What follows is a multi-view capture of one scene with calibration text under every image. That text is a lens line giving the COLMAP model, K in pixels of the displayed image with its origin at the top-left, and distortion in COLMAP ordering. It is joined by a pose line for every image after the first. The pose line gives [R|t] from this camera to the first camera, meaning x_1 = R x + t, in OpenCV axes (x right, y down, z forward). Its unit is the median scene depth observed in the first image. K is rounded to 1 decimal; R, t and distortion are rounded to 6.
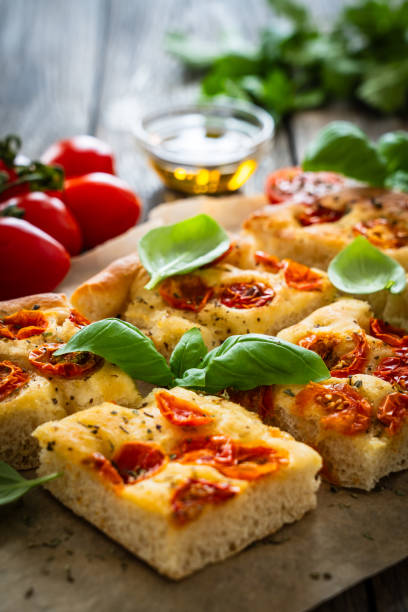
lens RADIAL K [[1728.0, 0, 204.0], [0, 1728.0, 306.0], [0, 0, 1]] dist [0.842869, 0.681562]
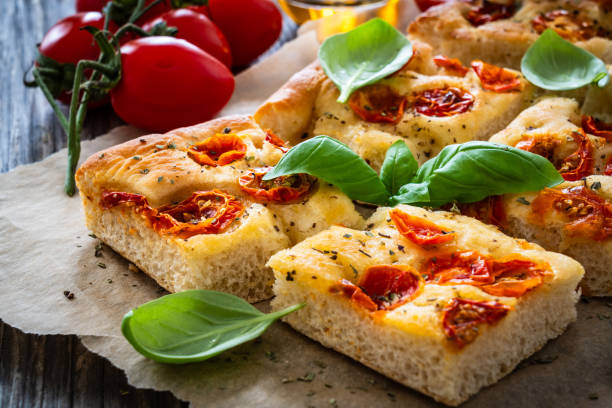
lens RADIAL K [[1728.0, 0, 306.0], [0, 1728.0, 204.0], [0, 0, 1]] dist [0.842869, 0.681562]
pose [[0.992452, -0.074854, 0.097137, -0.150531], [0.070692, 0.996455, 0.045608, 0.000555], [-0.100207, -0.038397, 0.994225, 0.076953]]
